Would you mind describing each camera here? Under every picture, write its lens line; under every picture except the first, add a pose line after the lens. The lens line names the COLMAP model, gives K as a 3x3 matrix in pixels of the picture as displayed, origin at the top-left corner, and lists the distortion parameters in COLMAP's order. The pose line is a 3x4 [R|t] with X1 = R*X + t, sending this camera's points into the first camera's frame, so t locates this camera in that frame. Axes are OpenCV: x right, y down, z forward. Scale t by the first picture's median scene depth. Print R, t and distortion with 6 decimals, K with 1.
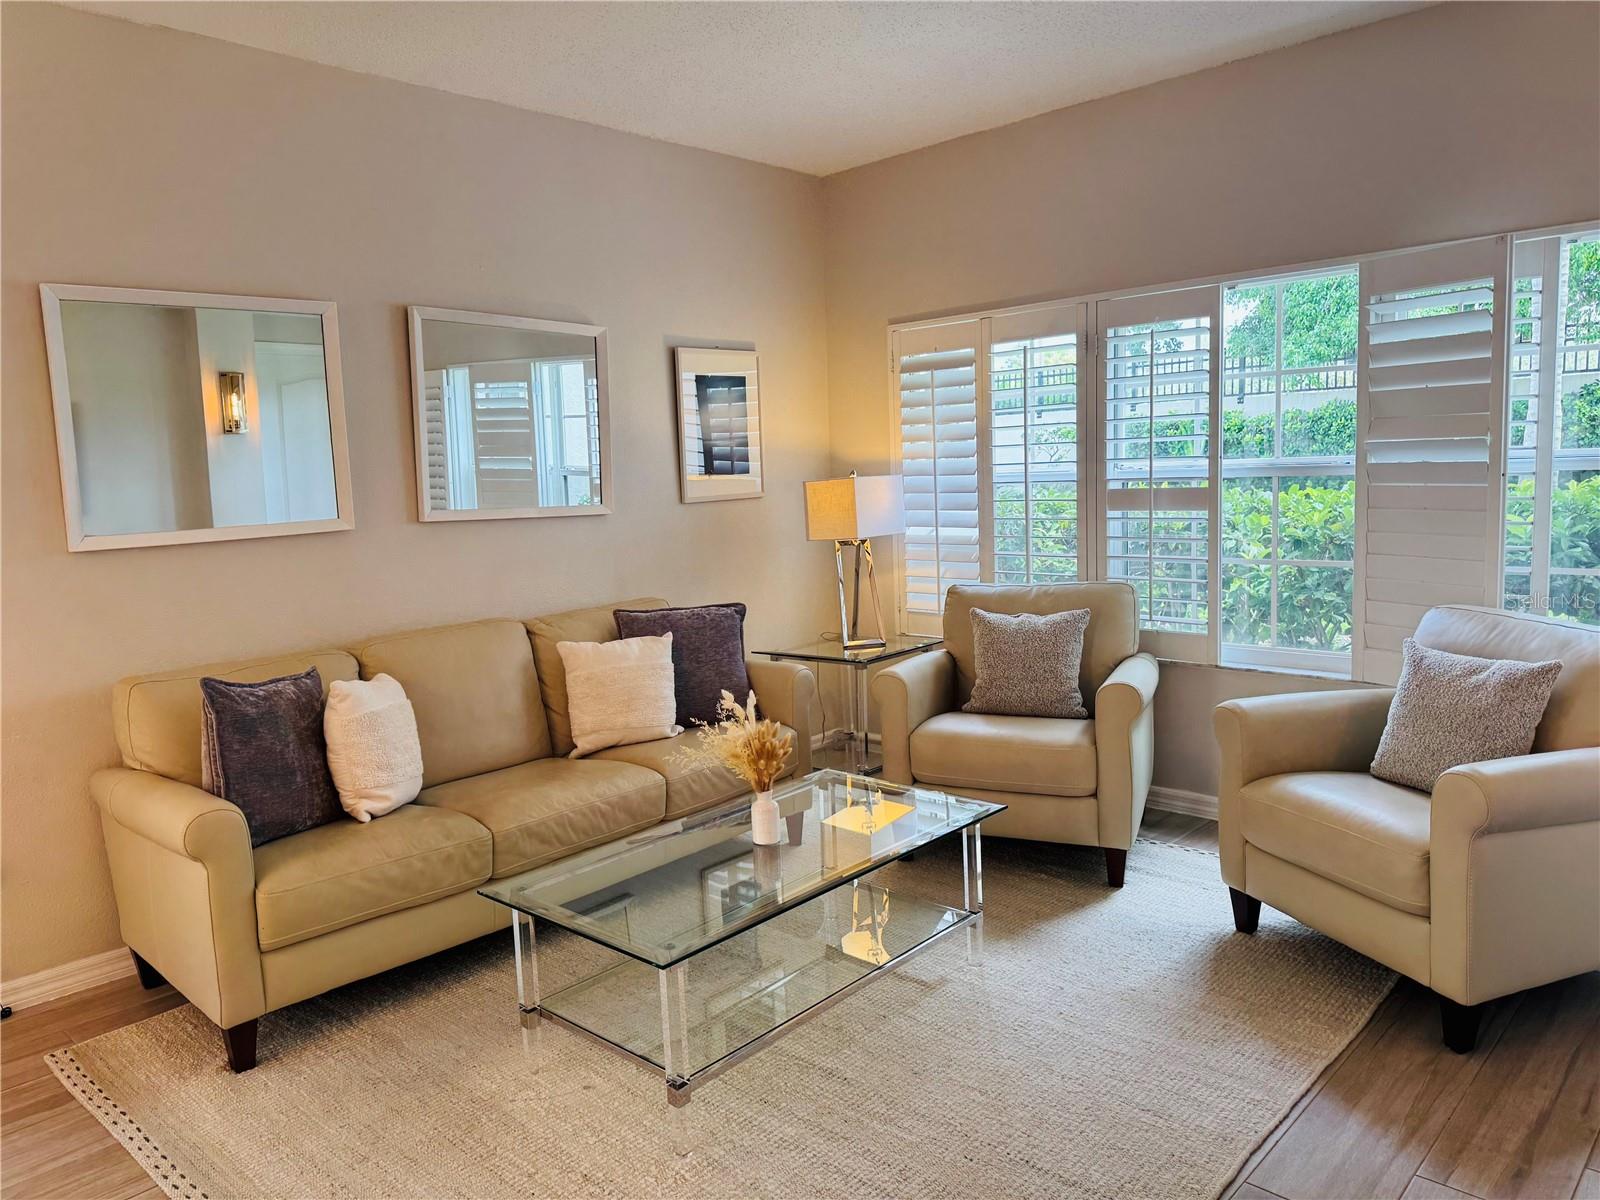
lens RADIAL K [[1124.6, 0, 786.7], [0, 1124.6, 601.8], [0, 0, 1]] dist [0.006251, -0.014450]
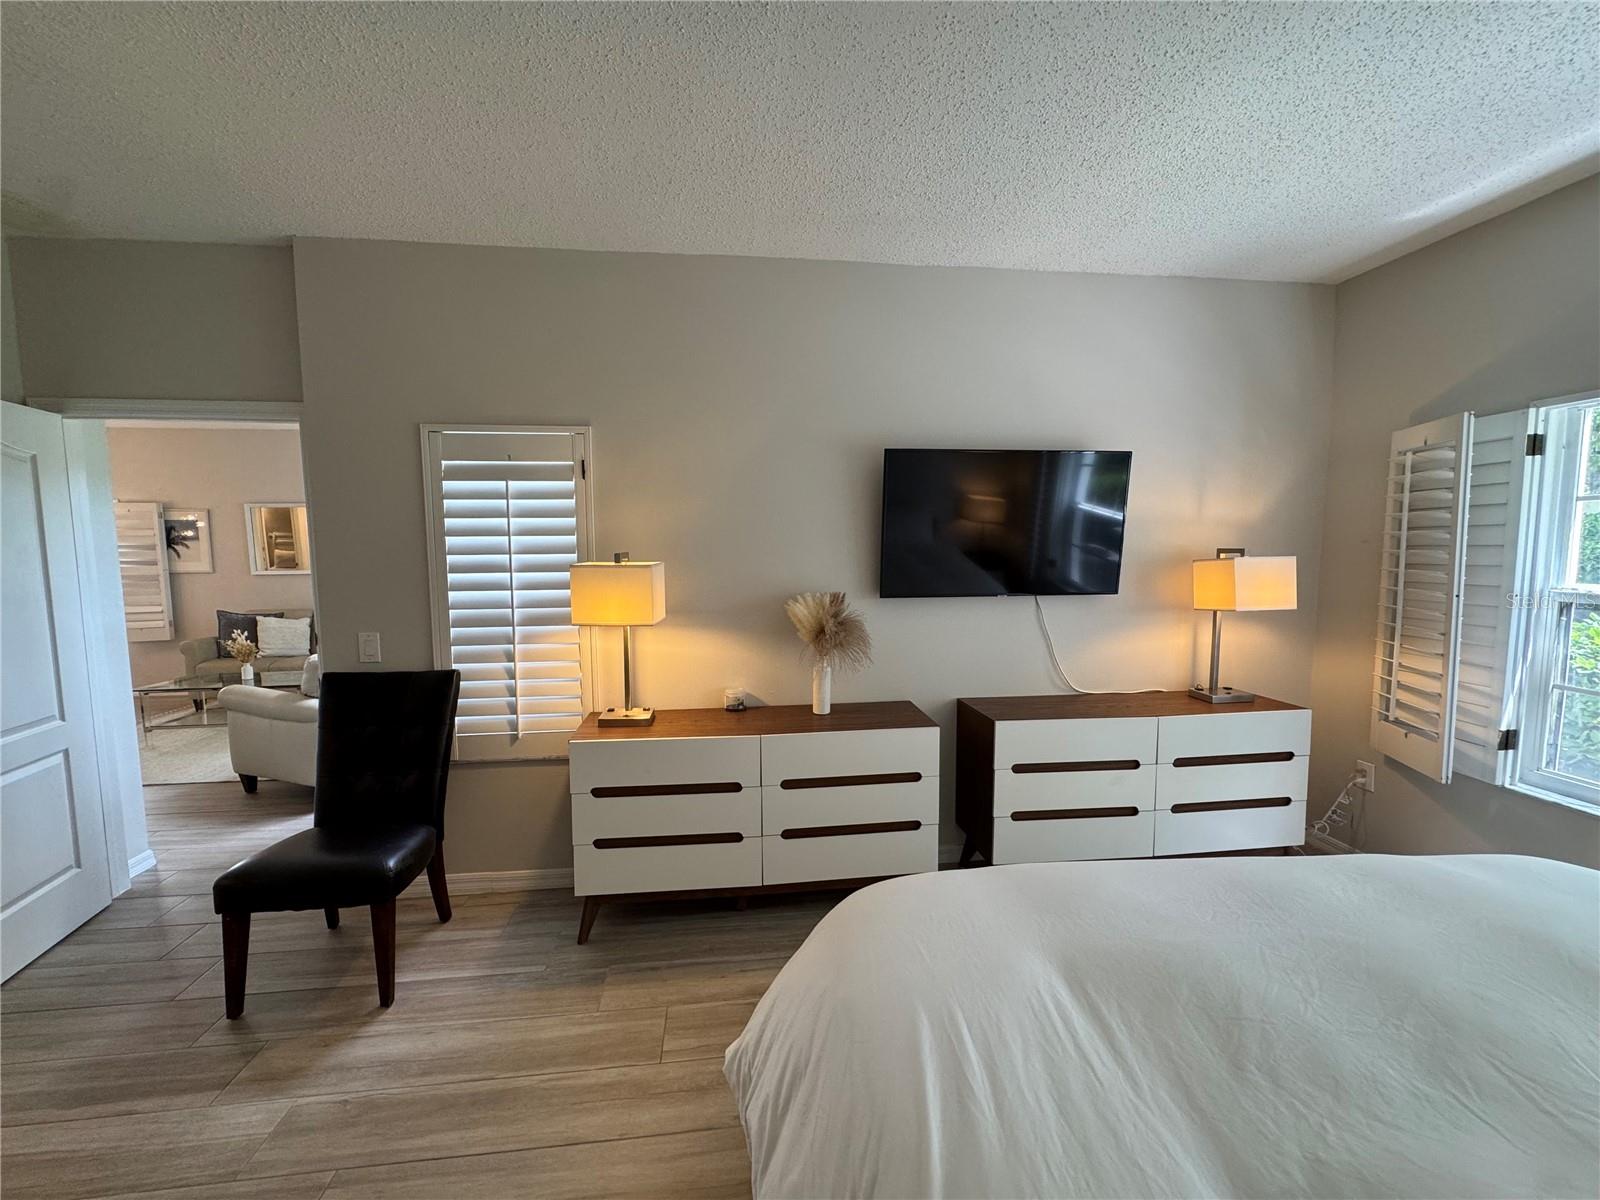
lens RADIAL K [[640.3, 0, 803.5], [0, 640.3, 596.1], [0, 0, 1]] dist [0.000074, -0.000044]
pose [[0.775203, 0.085266, -0.625931, 1.649381], [-0.096667, 0.995191, 0.015847, -0.143744], [0.624272, 0.048222, 0.779717, 0.383405]]
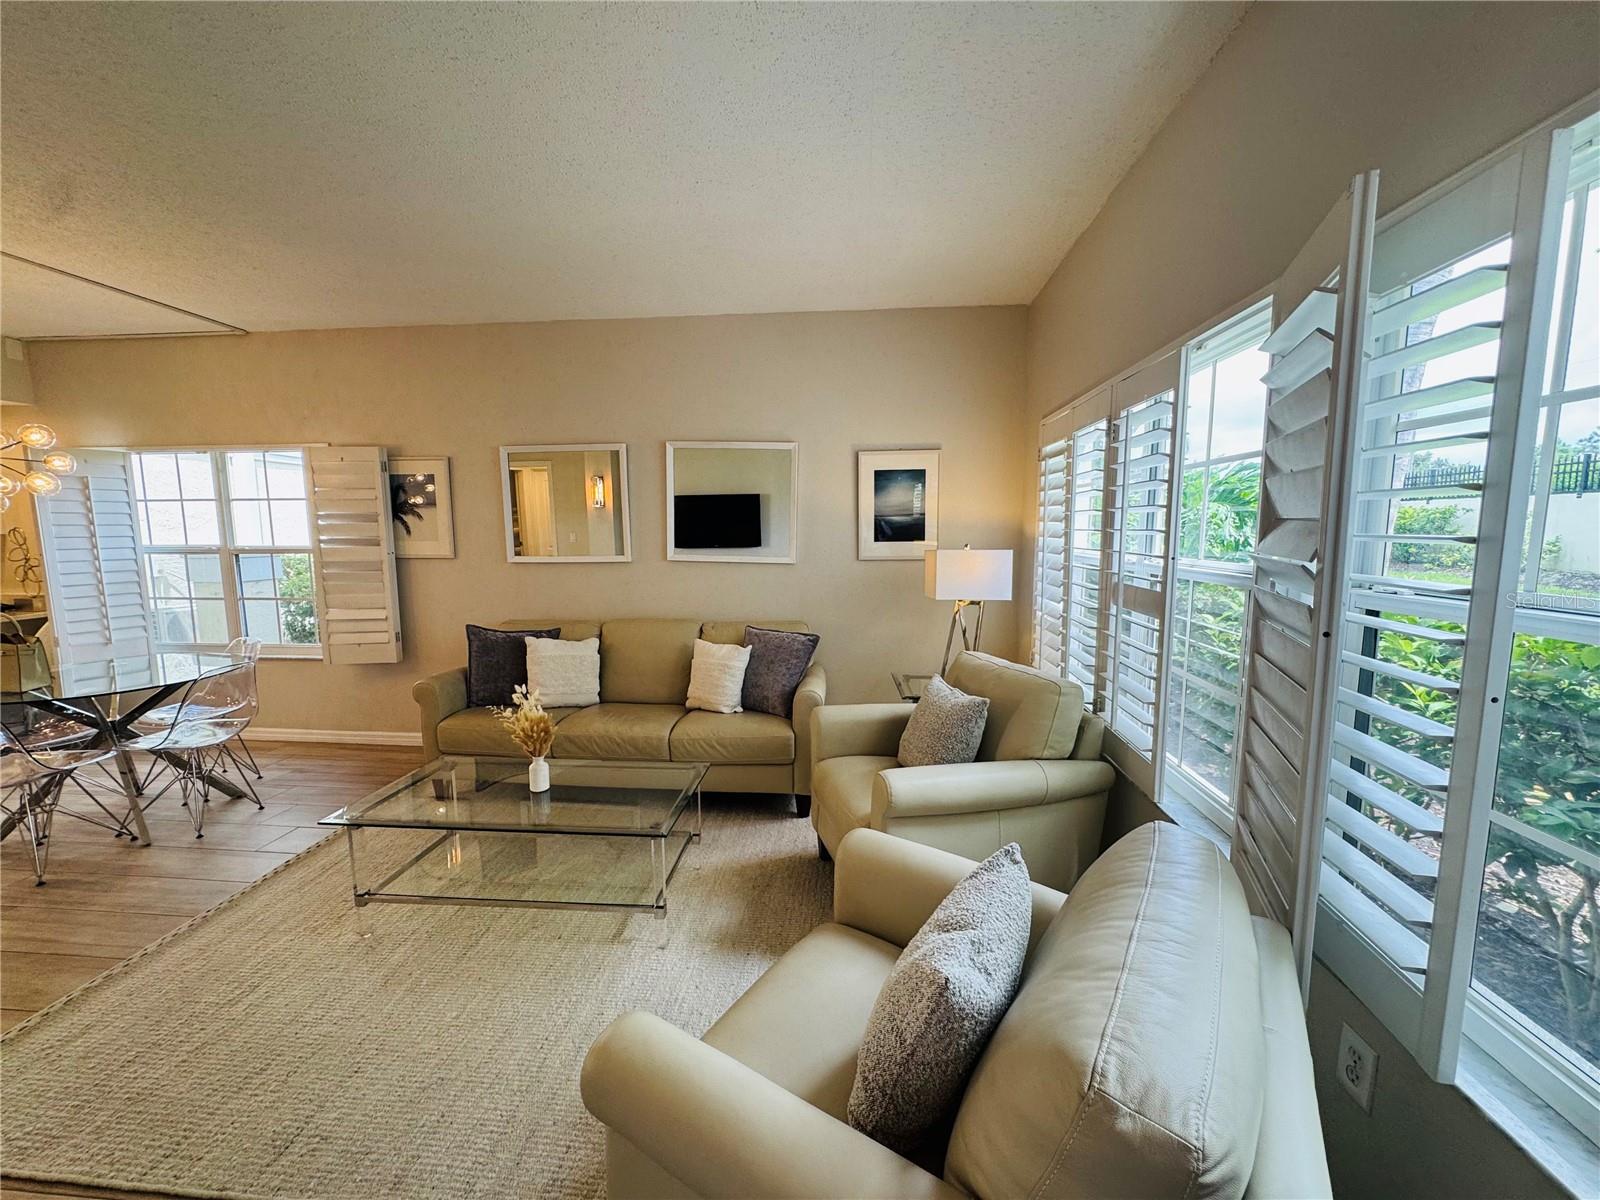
lens RADIAL K [[640.3, 0, 801.7], [0, 640.3, 597.8], [0, 0, 1]] dist [0.000074, -0.000044]
pose [[0.627383, 0.124203, -0.768742, 0.592222], [-0.112393, 0.991304, 0.068436, -0.102237], [0.770557, 0.043466, 0.635887, 0.493354]]
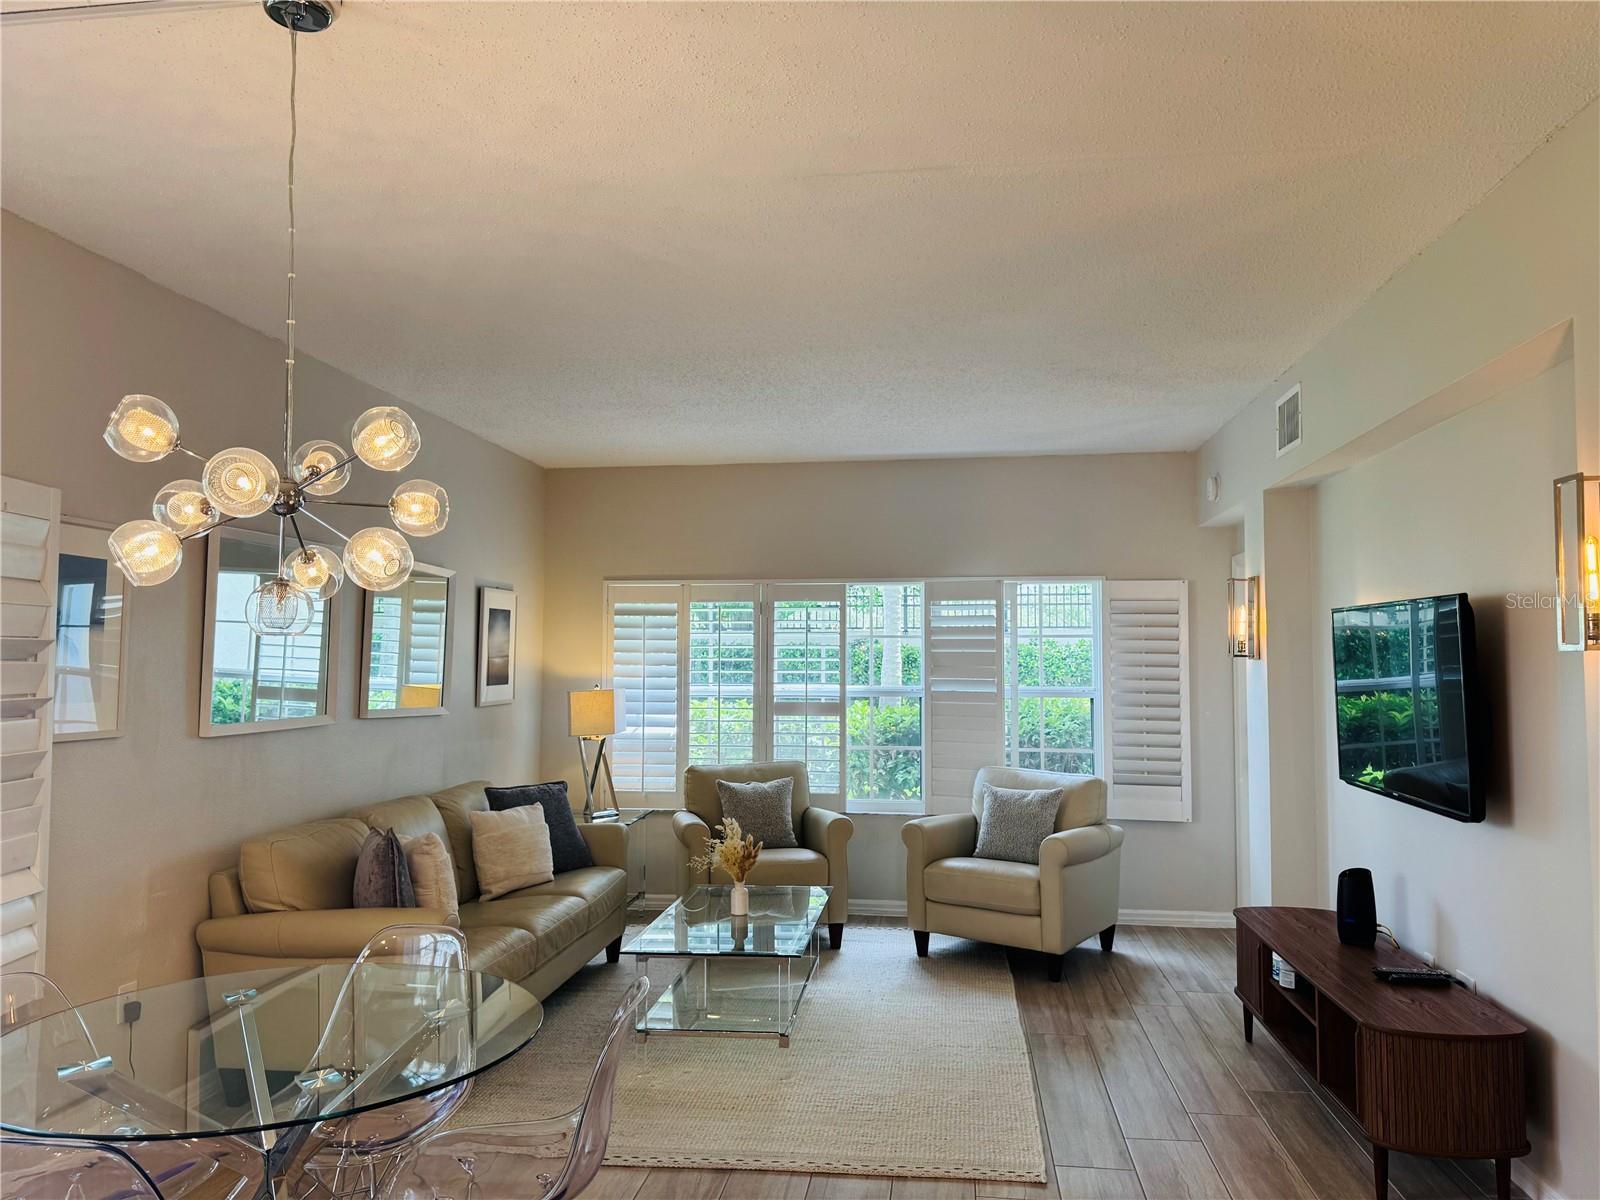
lens RADIAL K [[1124.6, 0, 799.5], [0, 1124.6, 599.4], [0, 0, 1]] dist [0.006251, -0.014450]
pose [[0.799351, 0.073172, 0.596392, -0.673885], [0.040729, 0.983676, -0.175278, 0.037044], [-0.599482, 0.164400, 0.783323, -0.282561]]
